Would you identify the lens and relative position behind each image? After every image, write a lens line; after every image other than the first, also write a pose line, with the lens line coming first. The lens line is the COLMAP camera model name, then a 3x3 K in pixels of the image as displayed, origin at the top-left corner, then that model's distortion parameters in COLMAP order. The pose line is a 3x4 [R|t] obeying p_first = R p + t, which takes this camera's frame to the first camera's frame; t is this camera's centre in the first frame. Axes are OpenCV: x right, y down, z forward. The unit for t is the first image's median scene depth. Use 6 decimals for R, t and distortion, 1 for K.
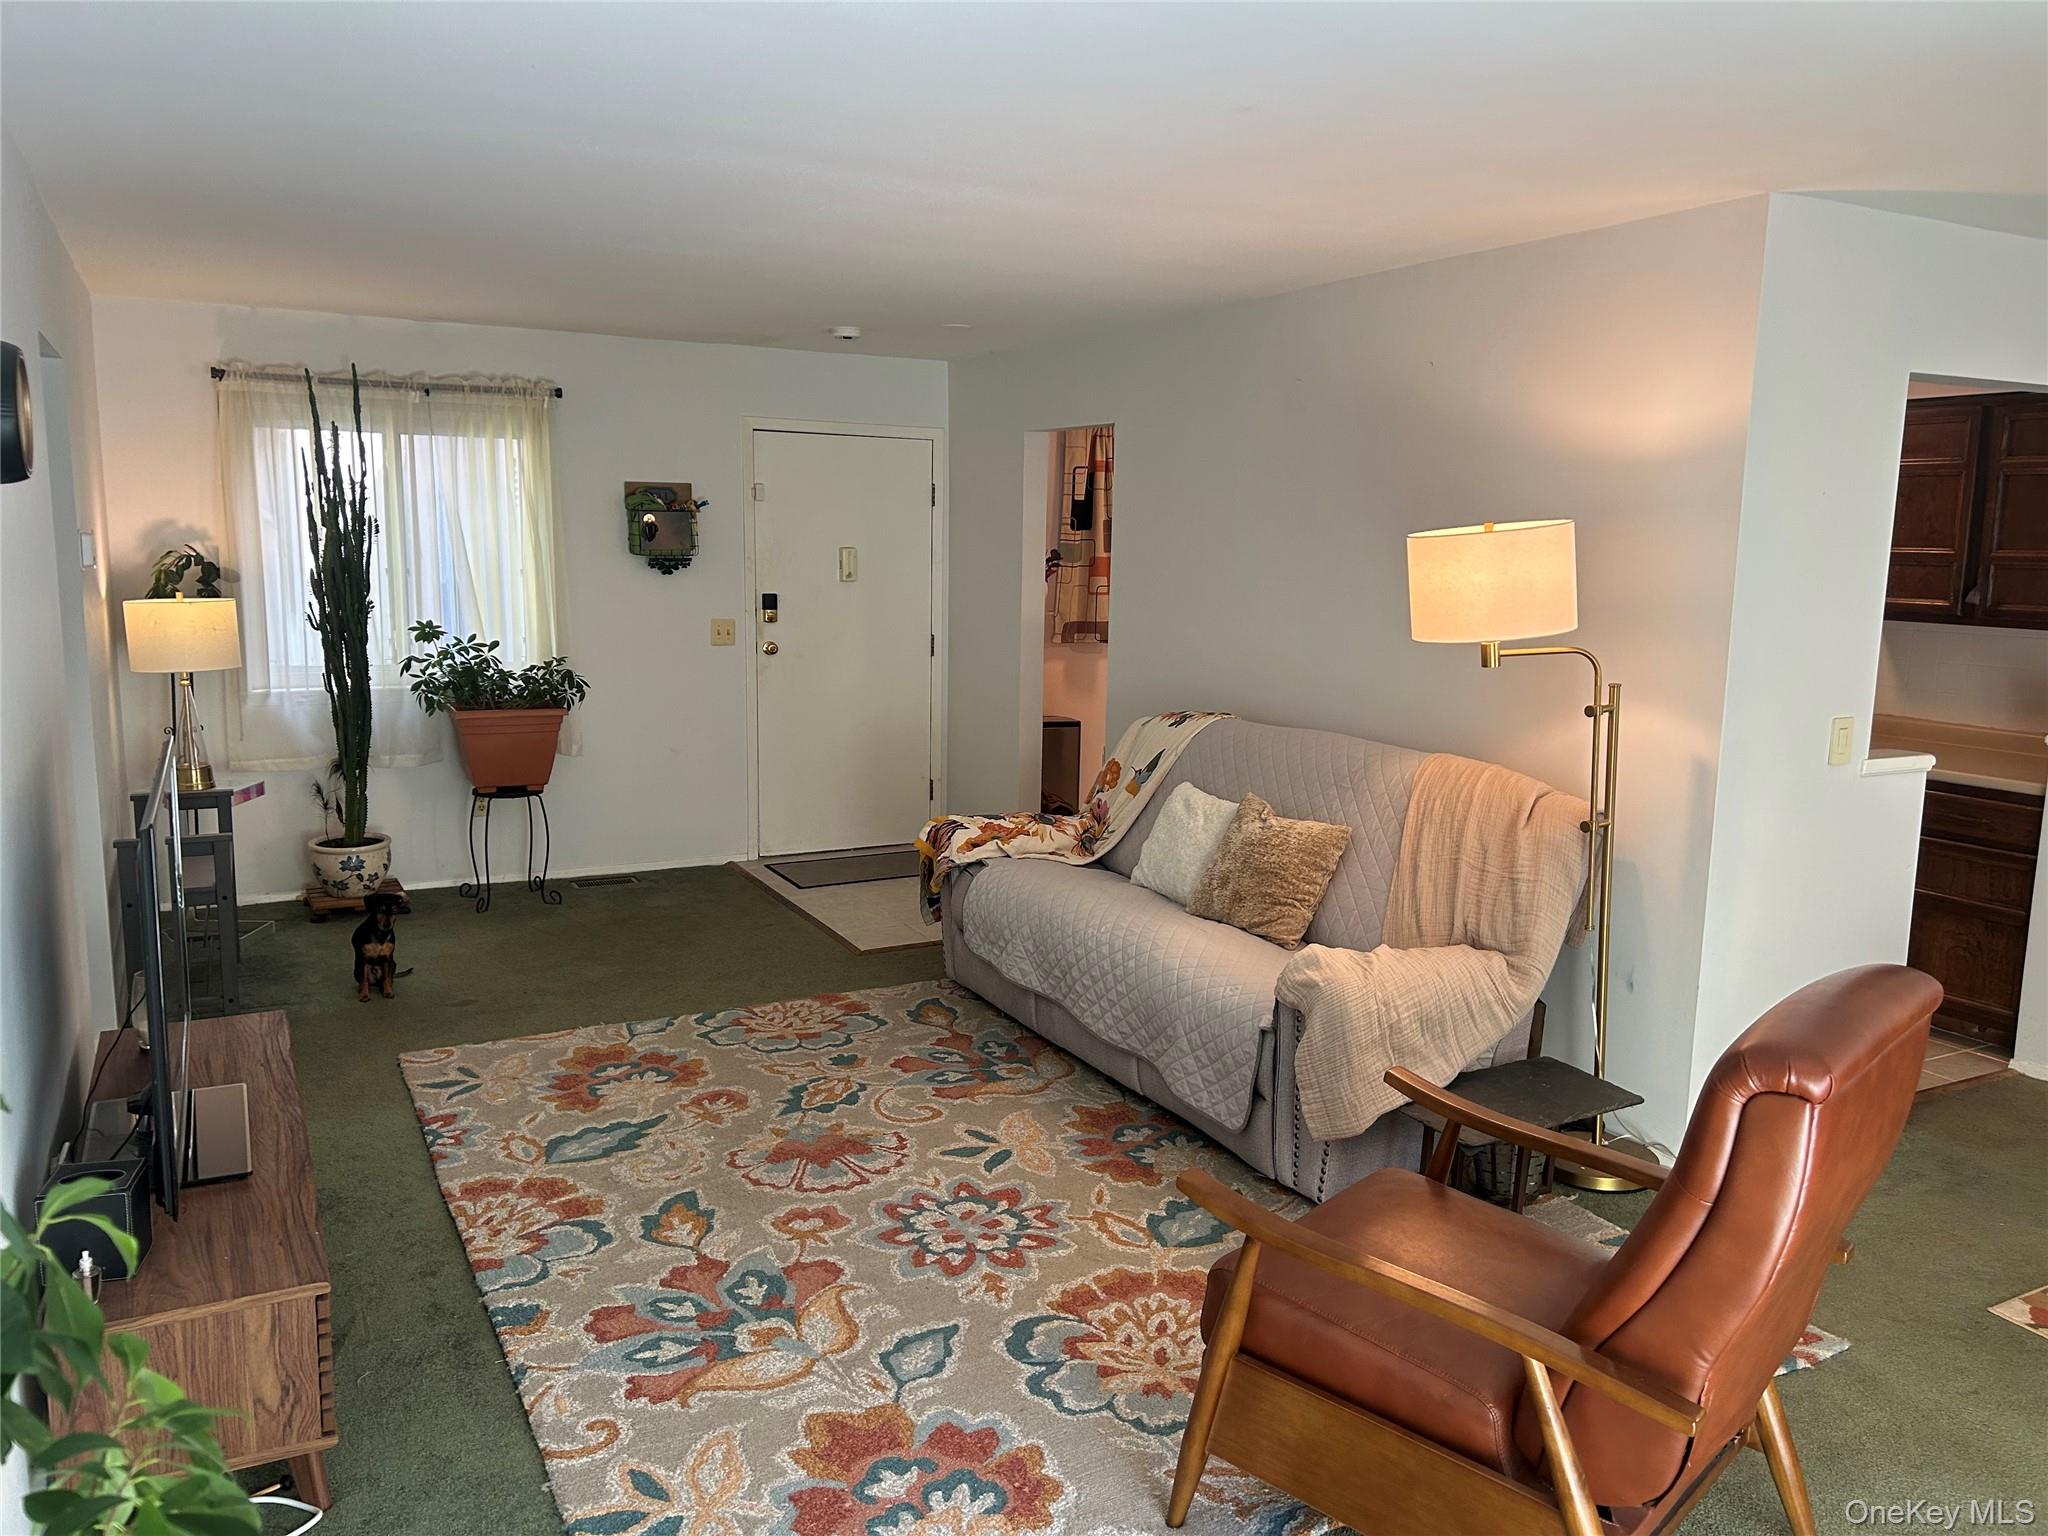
lens RADIAL K [[1584.8, 0, 1024.0], [0, 1584.8, 768.0], [0, 0, 1]] dist [0.005231, -0.002454]
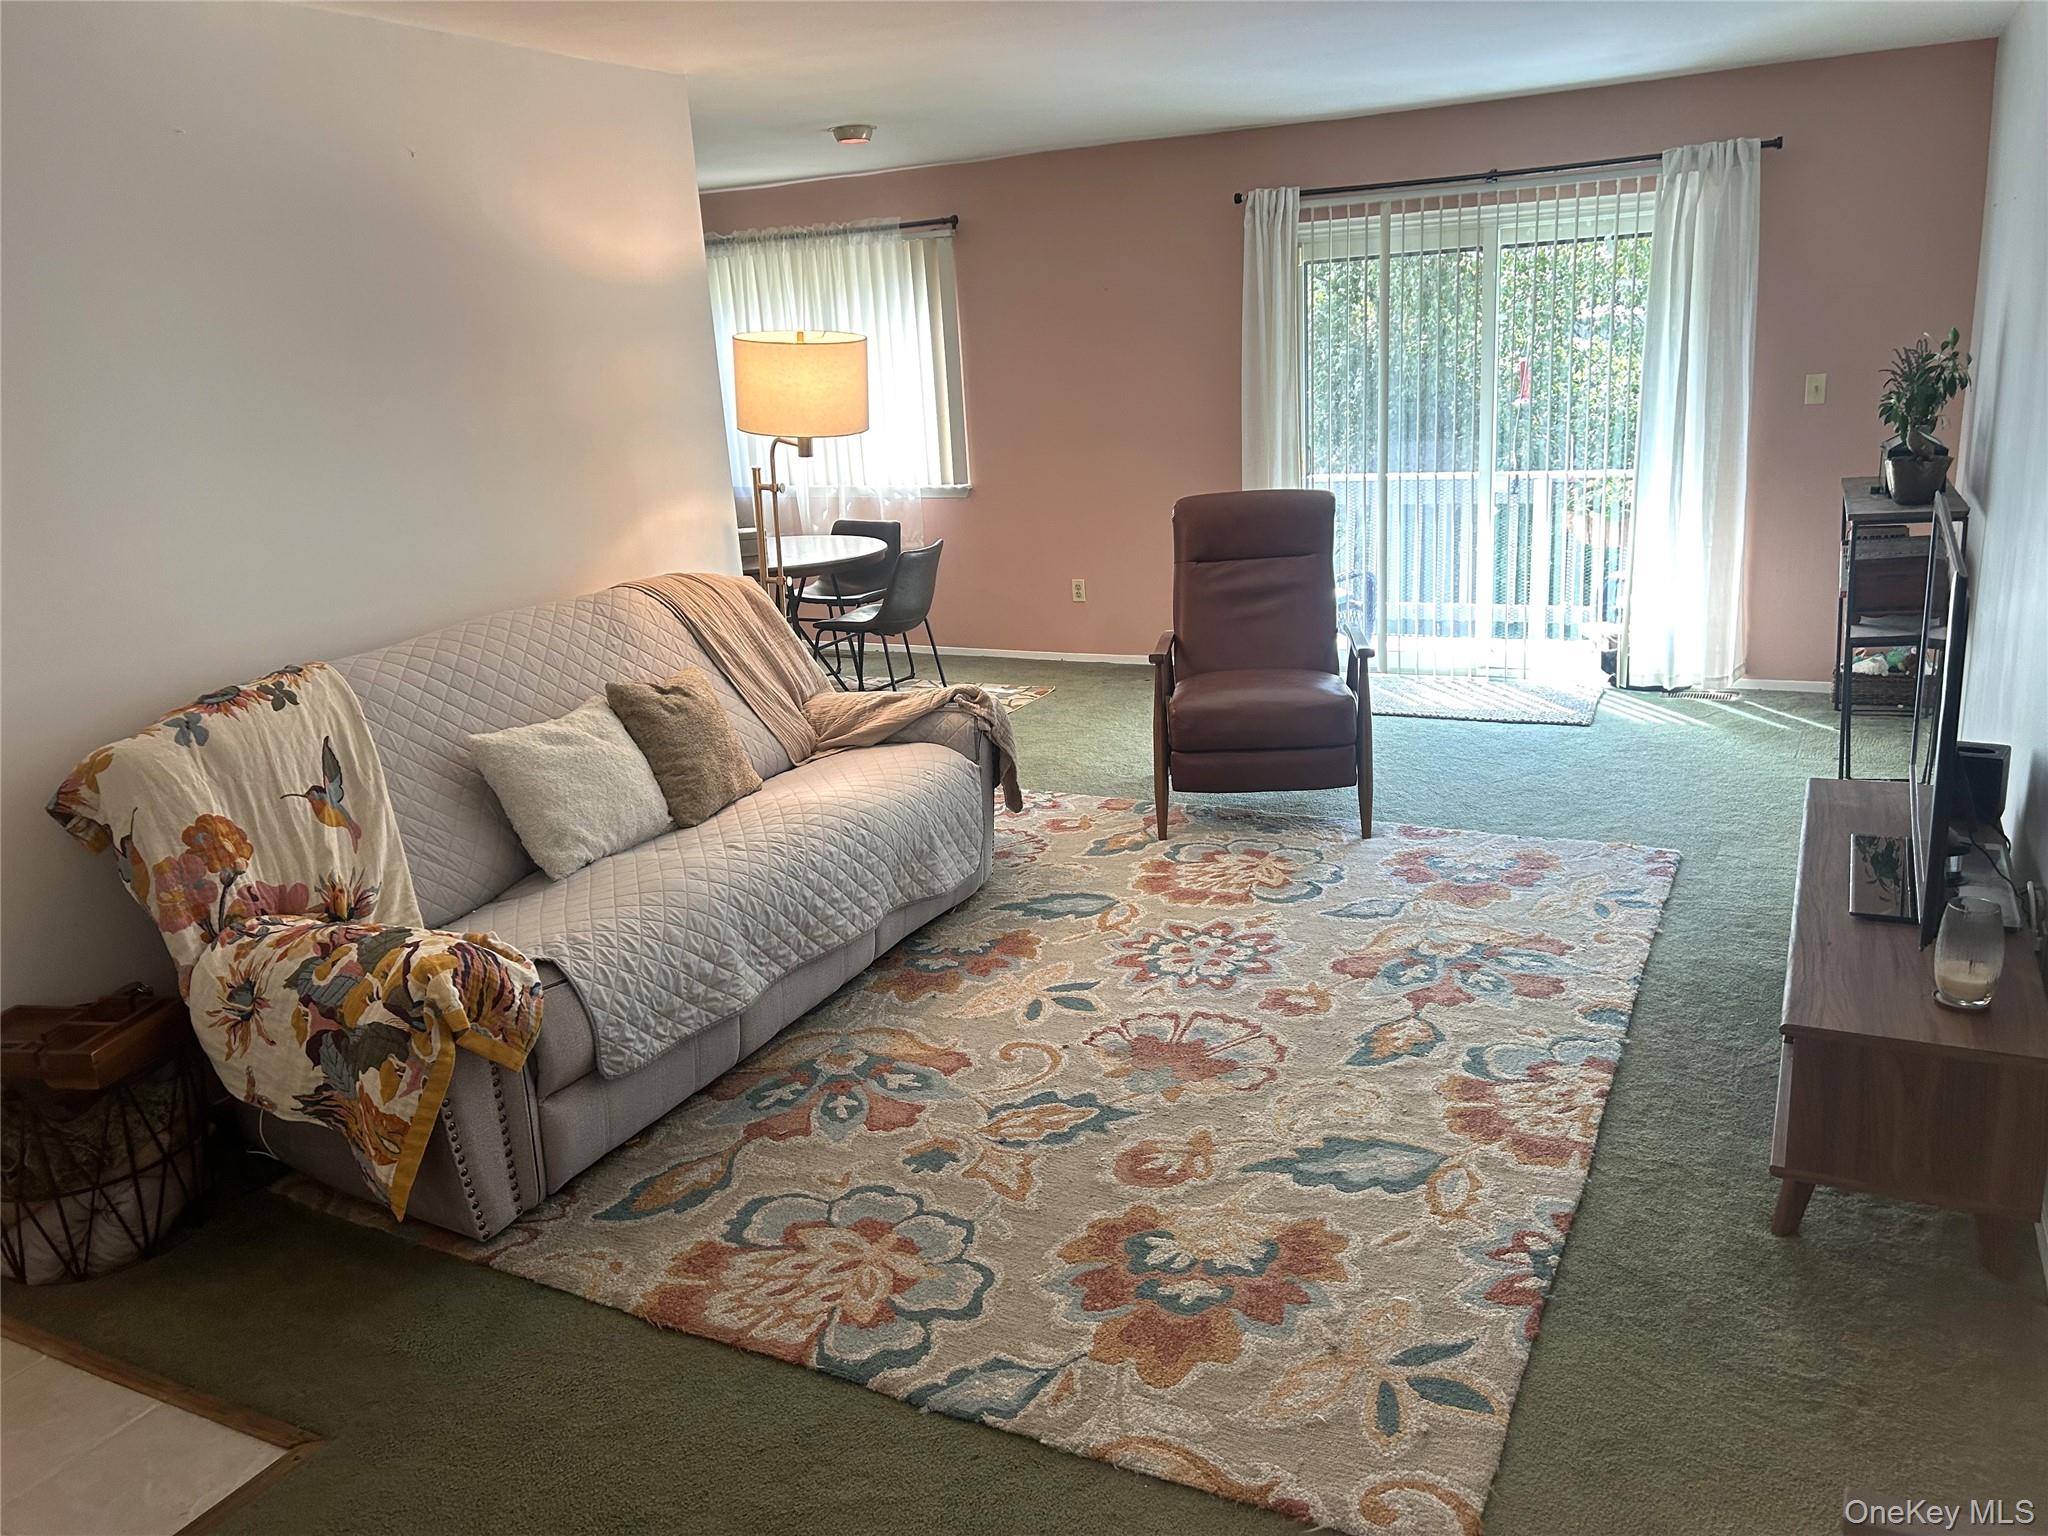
lens RADIAL K [[1584.8, 0, 1024.0], [0, 1584.8, 768.0], [0, 0, 1]] dist [0.005231, -0.002454]
pose [[-0.588683, -0.196386, 0.784146, -0.745624], [0.184327, 0.911874, 0.366756, -0.241964], [-0.787068, 0.360442, -0.500605, 1.476835]]
